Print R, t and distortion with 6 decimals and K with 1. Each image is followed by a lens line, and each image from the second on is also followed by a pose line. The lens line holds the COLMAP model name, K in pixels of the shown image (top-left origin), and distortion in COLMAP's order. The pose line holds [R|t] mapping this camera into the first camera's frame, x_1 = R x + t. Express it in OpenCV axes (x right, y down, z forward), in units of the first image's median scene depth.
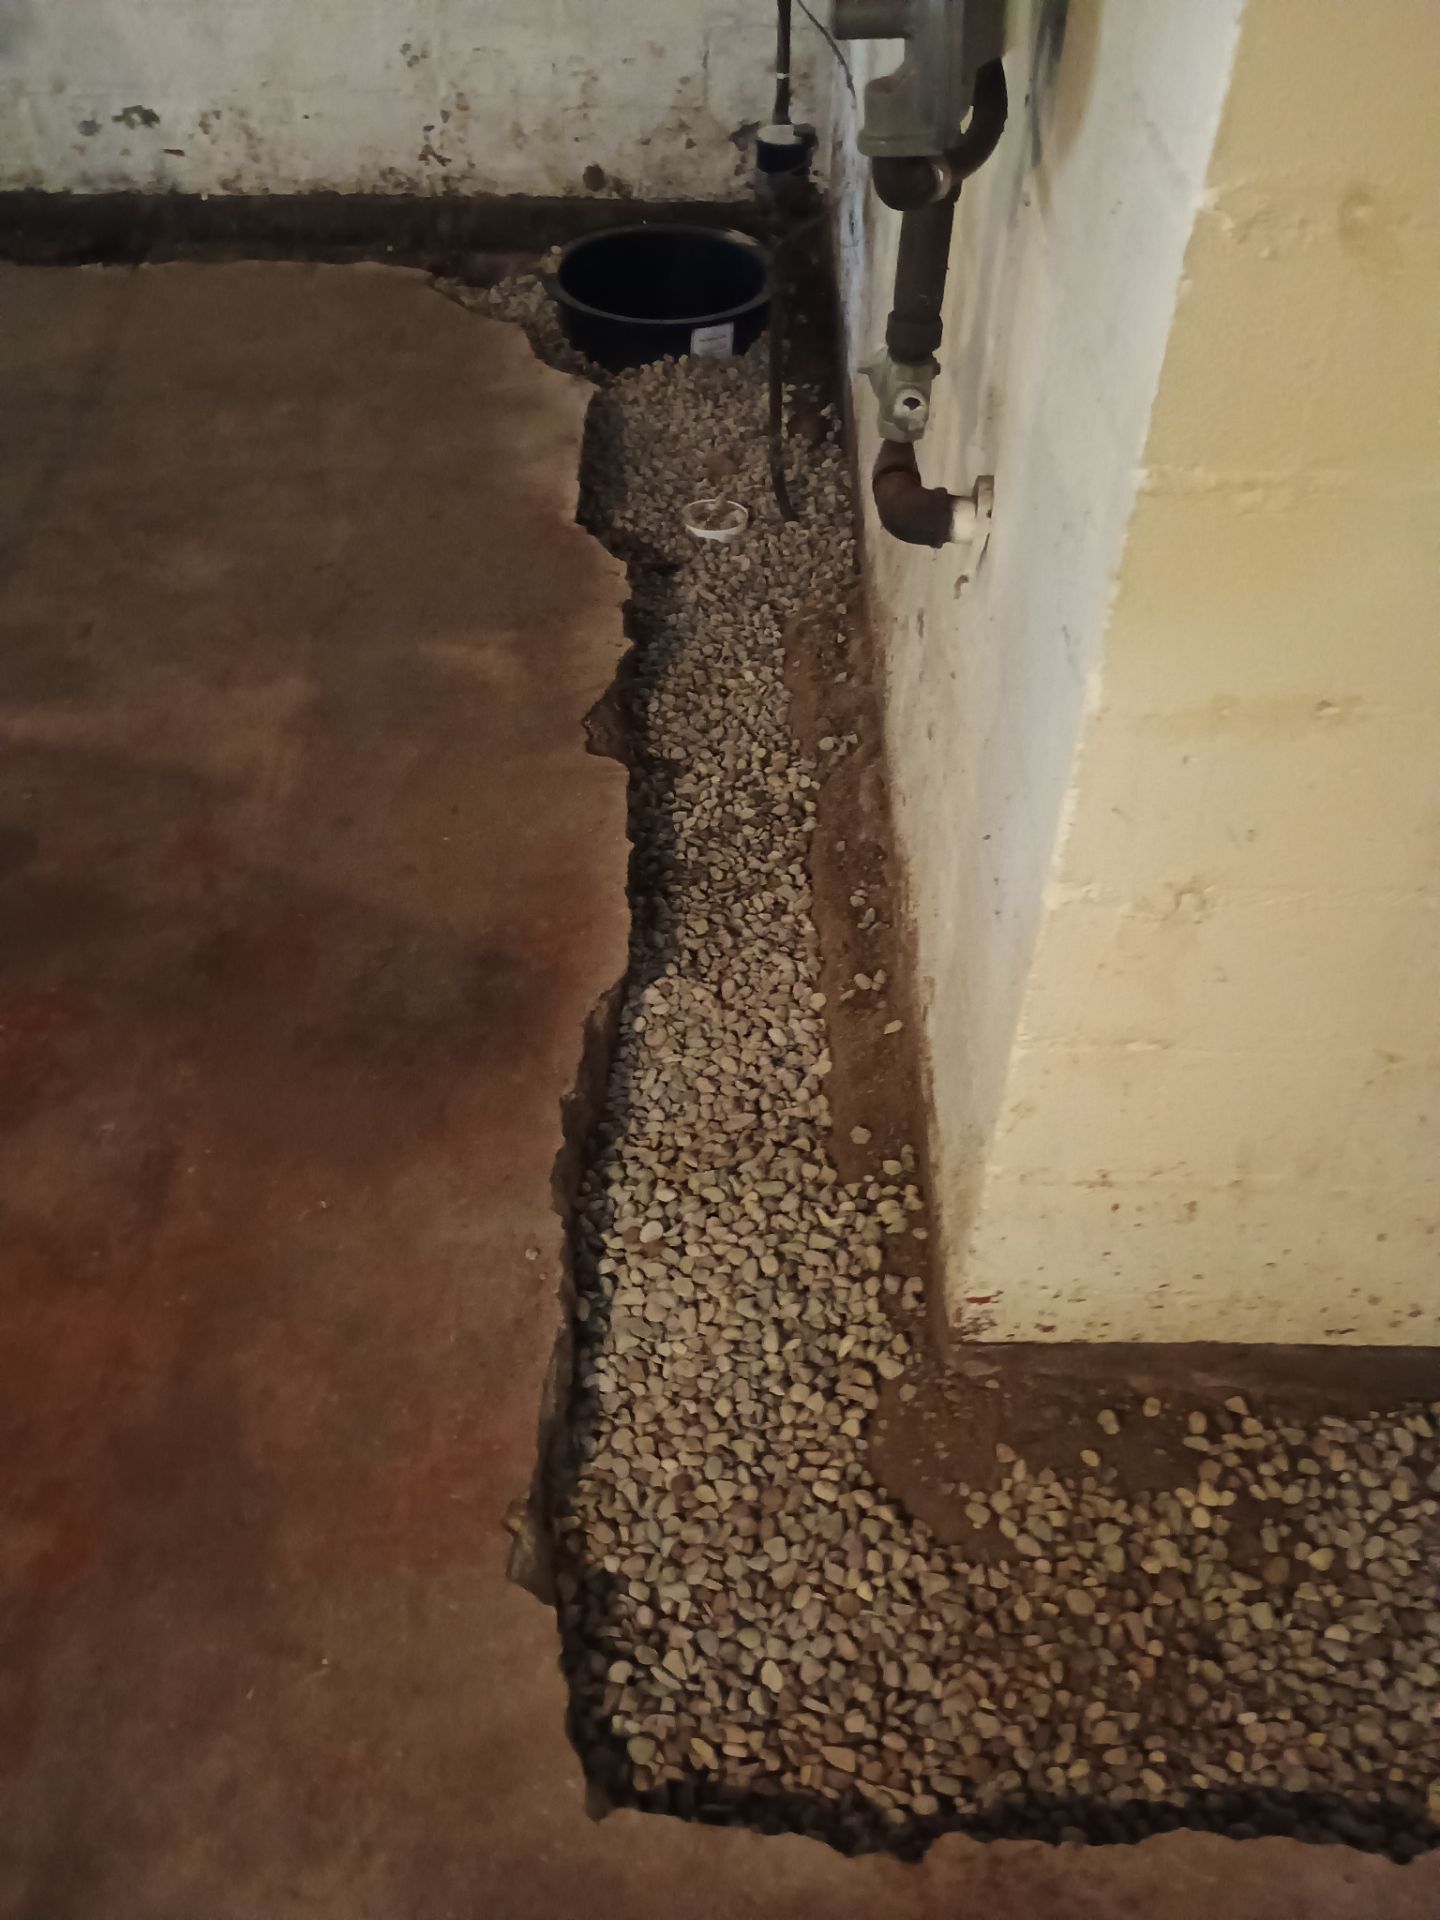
lens RADIAL K [[1593.8, 0, 720.0], [0, 1593.8, 960.0], [0, 0, 1]] dist [-0.000673, -0.004072]
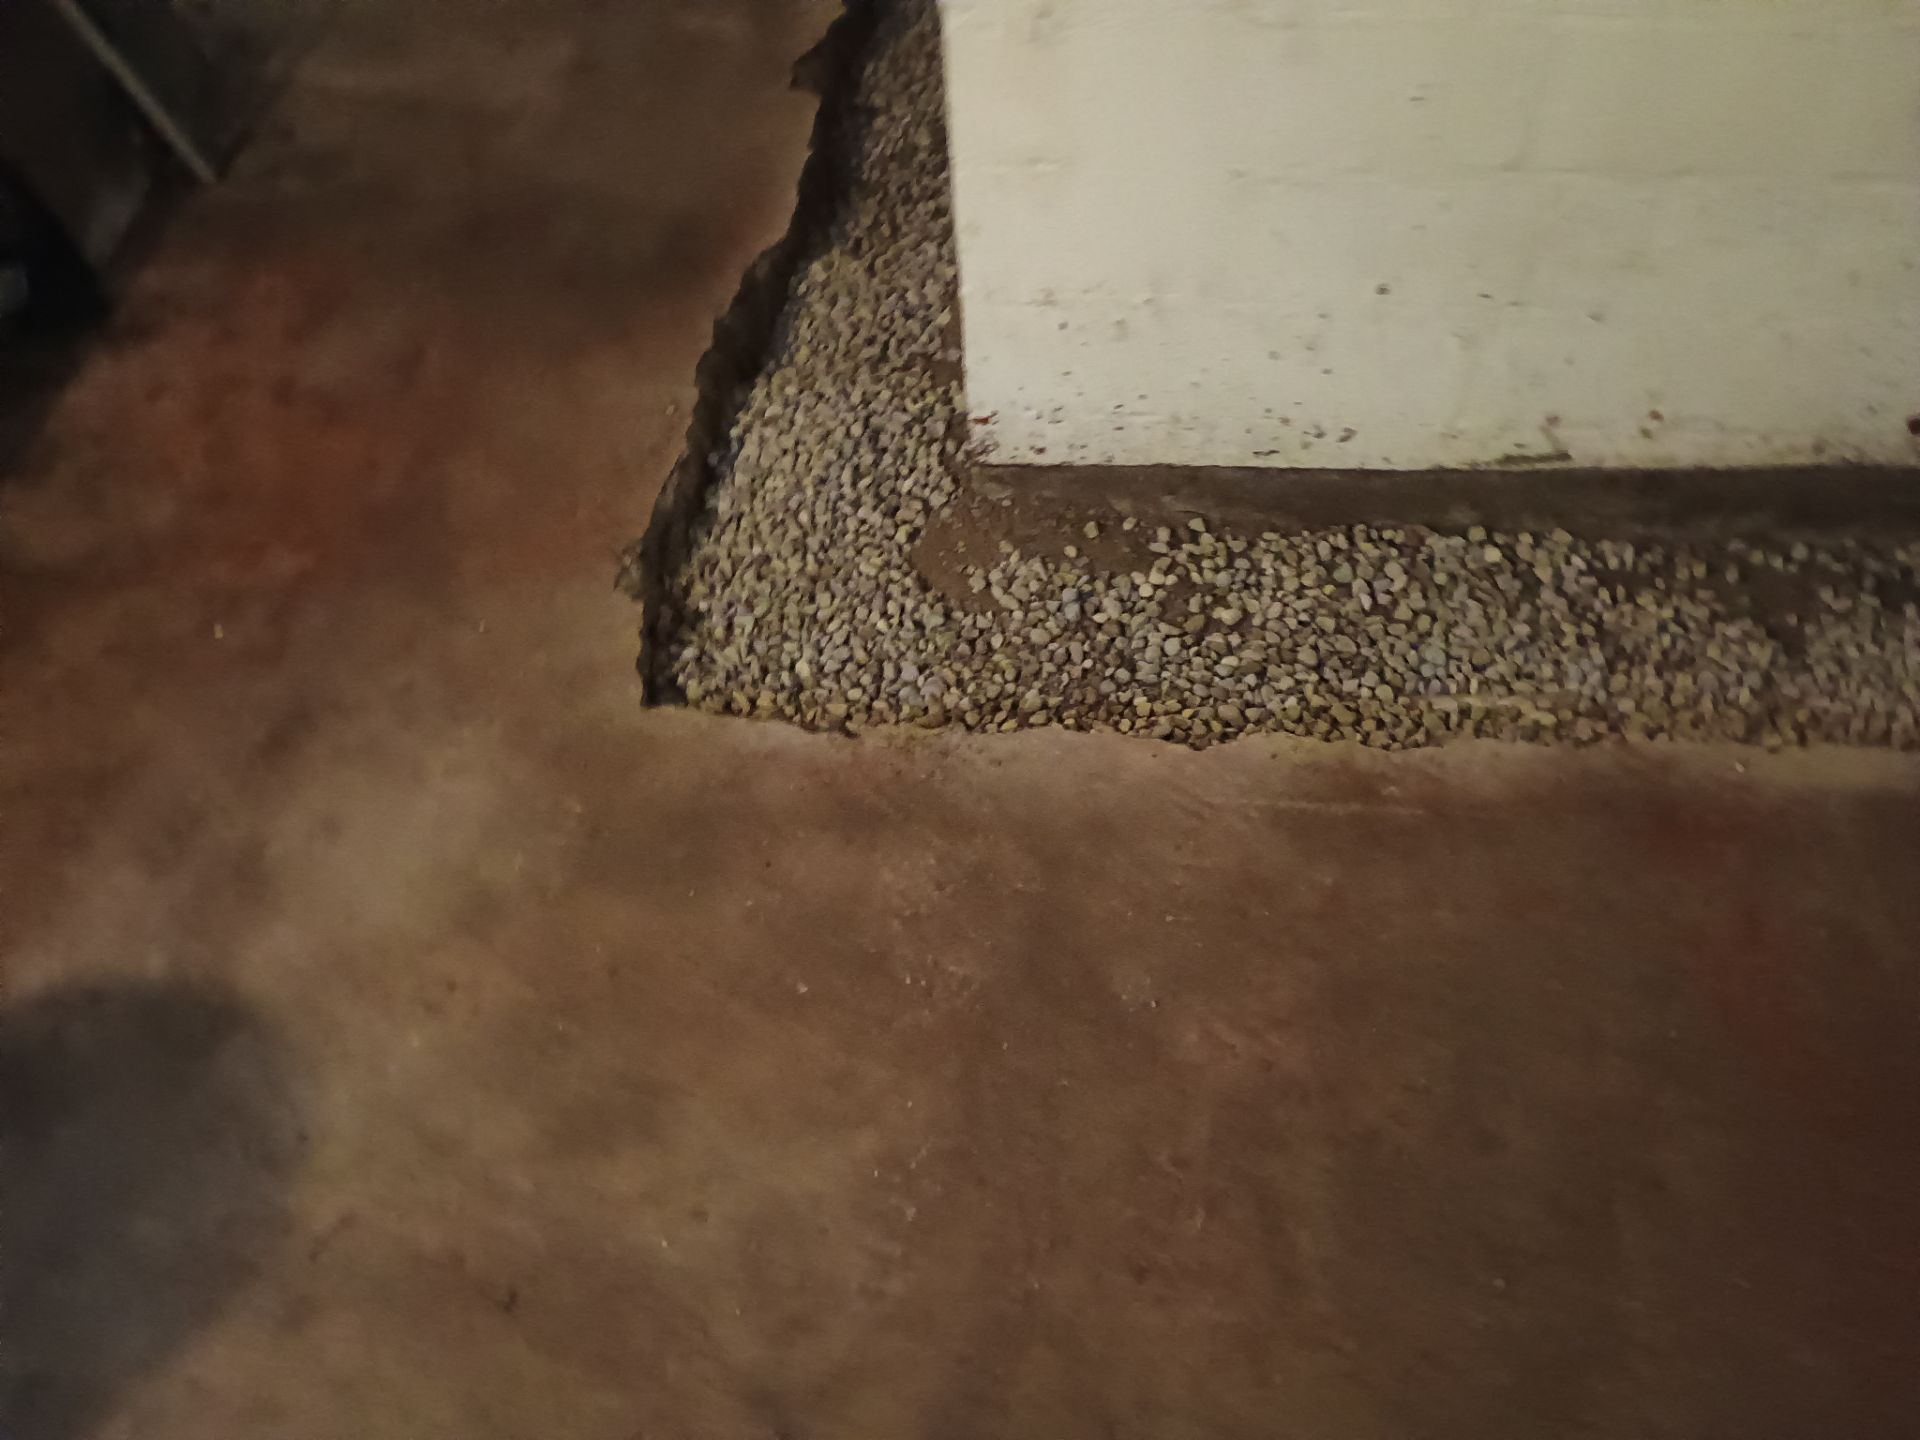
lens RADIAL K [[1591.9, 0, 1003.1], [0, 1591.9, 766.4], [0, 0, 1]] dist [0.054504, -0.066668]
pose [[0.992120, 0.030119, -0.121617, 0.346166], [-0.015738, 0.992946, 0.117520, 0.338632], [0.124299, -0.114679, 0.985595, -0.326400]]
